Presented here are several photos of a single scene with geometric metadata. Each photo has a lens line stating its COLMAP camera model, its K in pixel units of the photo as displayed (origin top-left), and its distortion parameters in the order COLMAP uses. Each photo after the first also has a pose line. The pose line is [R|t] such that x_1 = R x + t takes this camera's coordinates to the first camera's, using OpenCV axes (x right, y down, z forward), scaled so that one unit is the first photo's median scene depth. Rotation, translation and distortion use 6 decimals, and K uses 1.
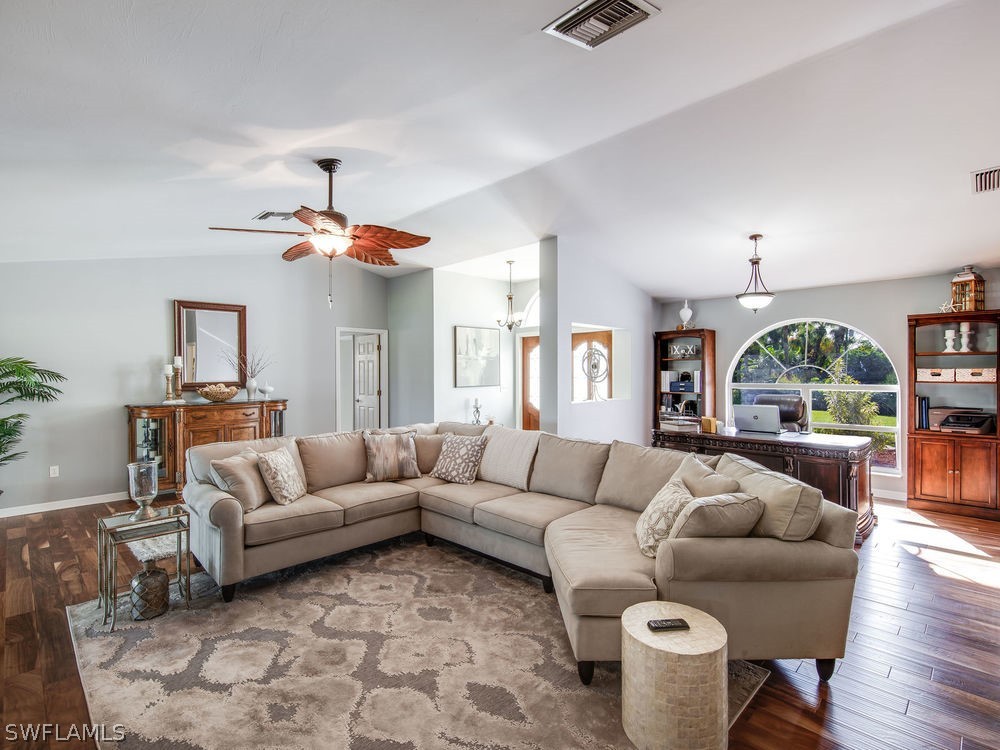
lens RADIAL K [[494.0, 0, 492.0], [0, 494.0, 369.3], [0, 0, 1]] dist [0.004694, -0.003332]
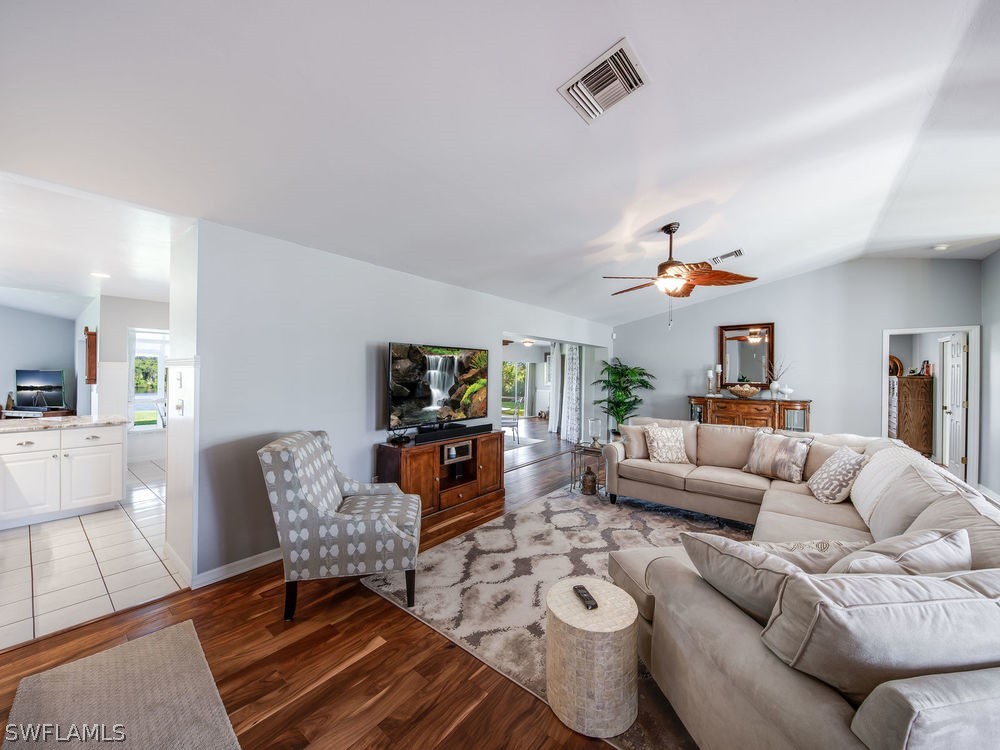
lens RADIAL K [[370.1, 0, 496.8], [0, 370.1, 373.5], [0, 0, 1]] dist [-0.001111, -0.000461]
pose [[0.108171, 0.006934, -0.994108, 0.461678], [-0.007672, 0.999952, 0.006140, -0.002078], [0.994103, 0.006962, 0.108219, 0.273555]]
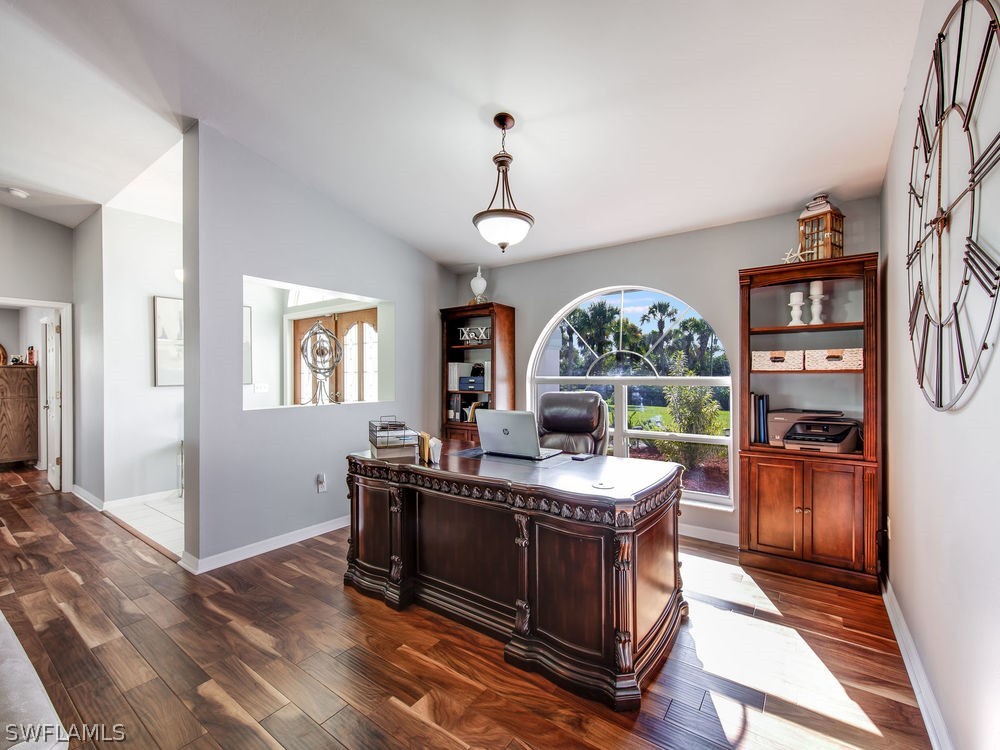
lens RADIAL K [[436.5, 0, 498.5], [0, 436.5, 373.0], [0, 0, 1]] dist [0.003649, -0.001946]
pose [[0.986665, 0.001071, 0.162760, 0.441388], [-0.000654, 0.999996, -0.002615, 0.029803], [-0.162762, 0.002473, 0.986662, 0.492494]]
